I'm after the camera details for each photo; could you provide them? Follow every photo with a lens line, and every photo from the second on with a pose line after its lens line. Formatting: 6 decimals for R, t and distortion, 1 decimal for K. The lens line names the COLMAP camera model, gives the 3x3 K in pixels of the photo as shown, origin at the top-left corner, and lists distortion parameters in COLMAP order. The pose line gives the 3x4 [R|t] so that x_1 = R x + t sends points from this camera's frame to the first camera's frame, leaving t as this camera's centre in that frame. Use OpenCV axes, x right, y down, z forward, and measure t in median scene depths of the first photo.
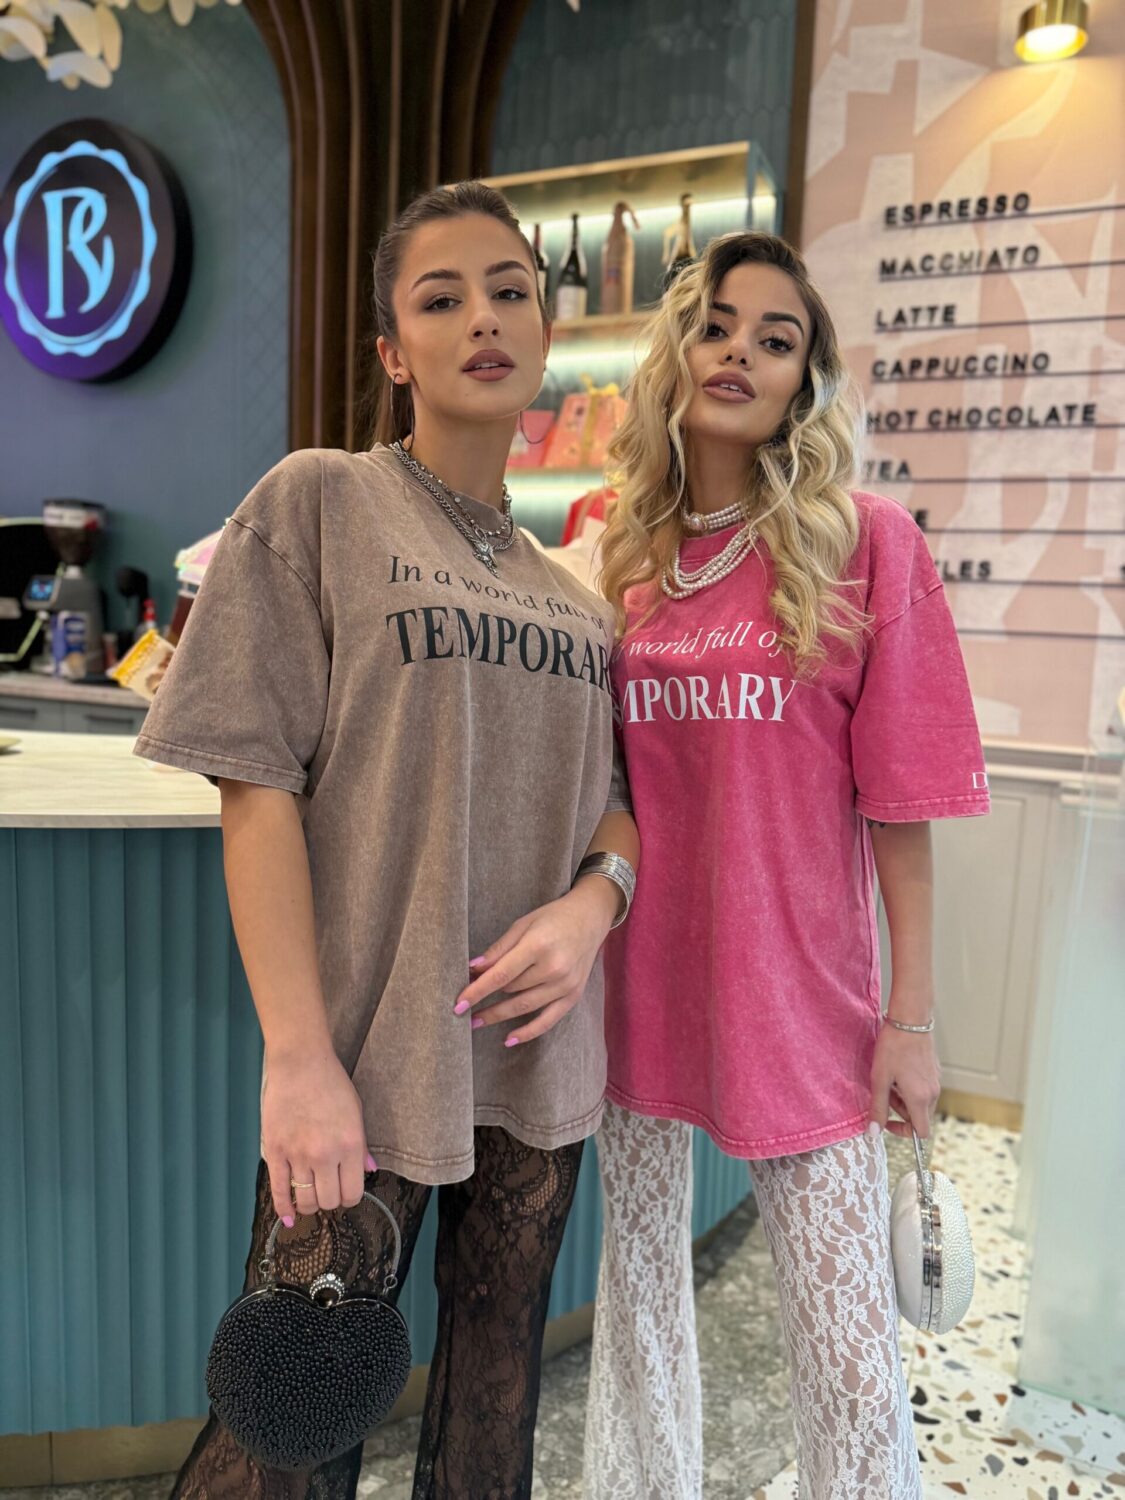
lens RADIAL K [[1070.2, 0, 555.7], [0, 1070.2, 758.0], [0, 0, 1]] dist [-0.002648, -0.007910]
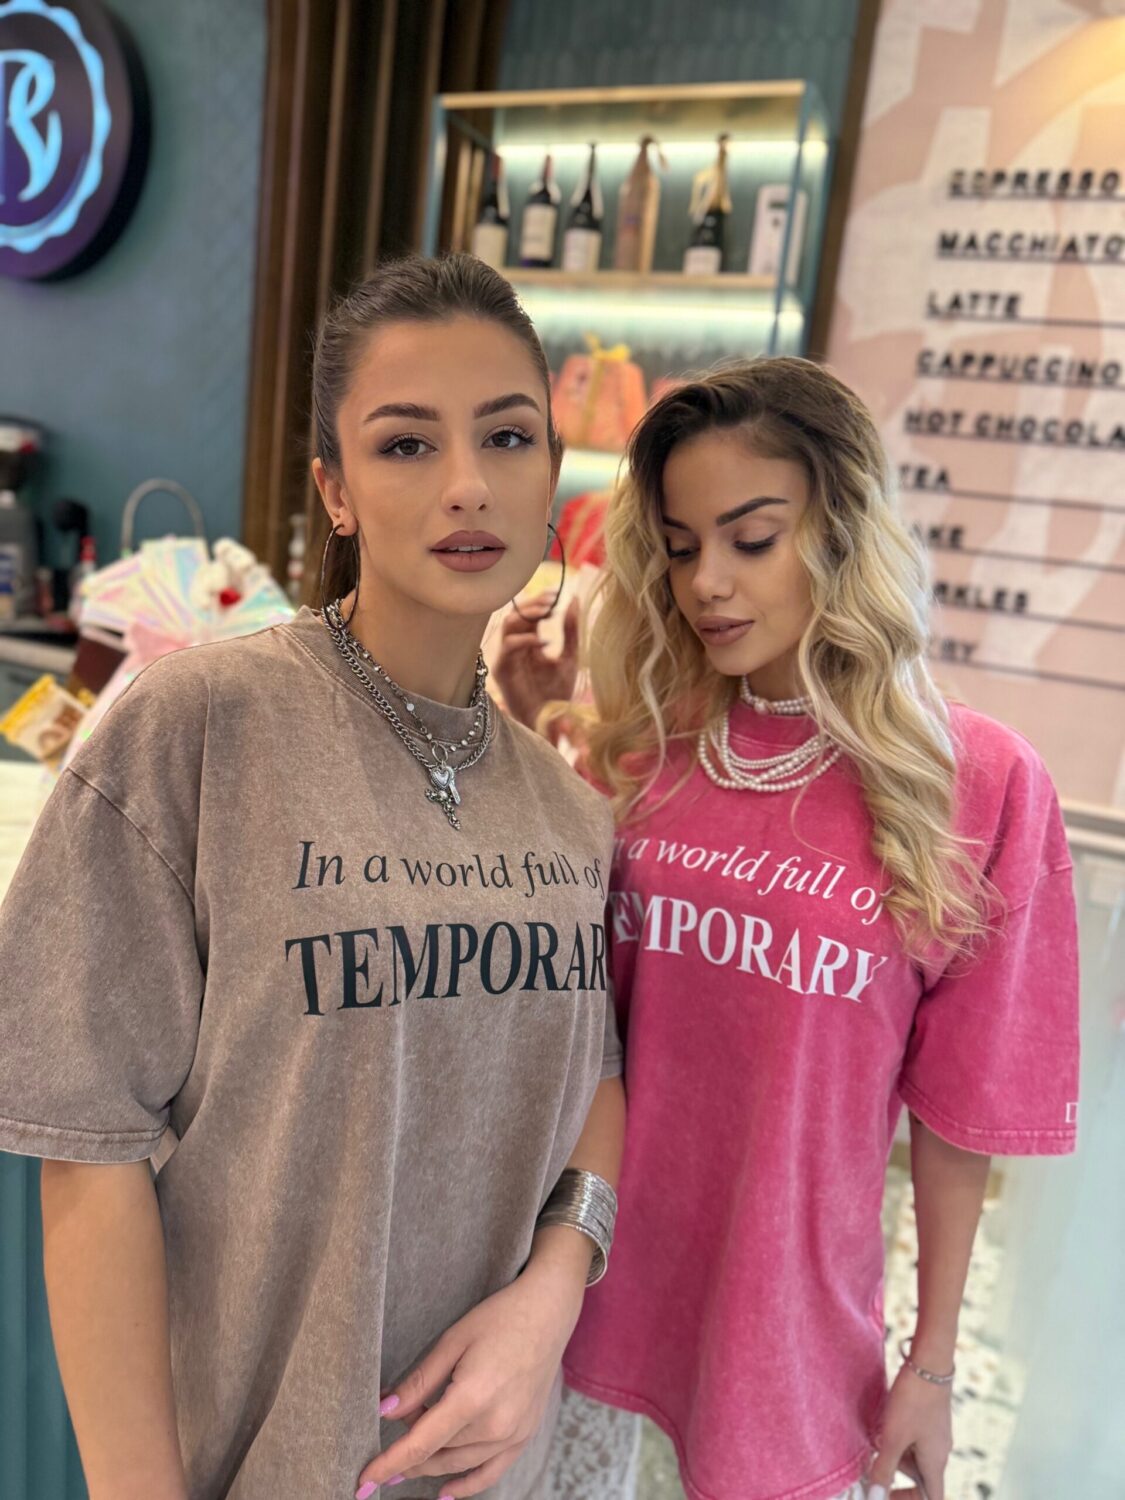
lens RADIAL K [[1077.2, 0, 558.3], [0, 1077.2, 756.5], [0, 0, 1]] dist [-0.015726, 0.003527]
pose [[0.997264, 0.066702, 0.031879, -0.005002], [-0.069377, 0.993352, 0.091861, -0.103746], [-0.025540, -0.093821, 0.995261, 0.103745]]
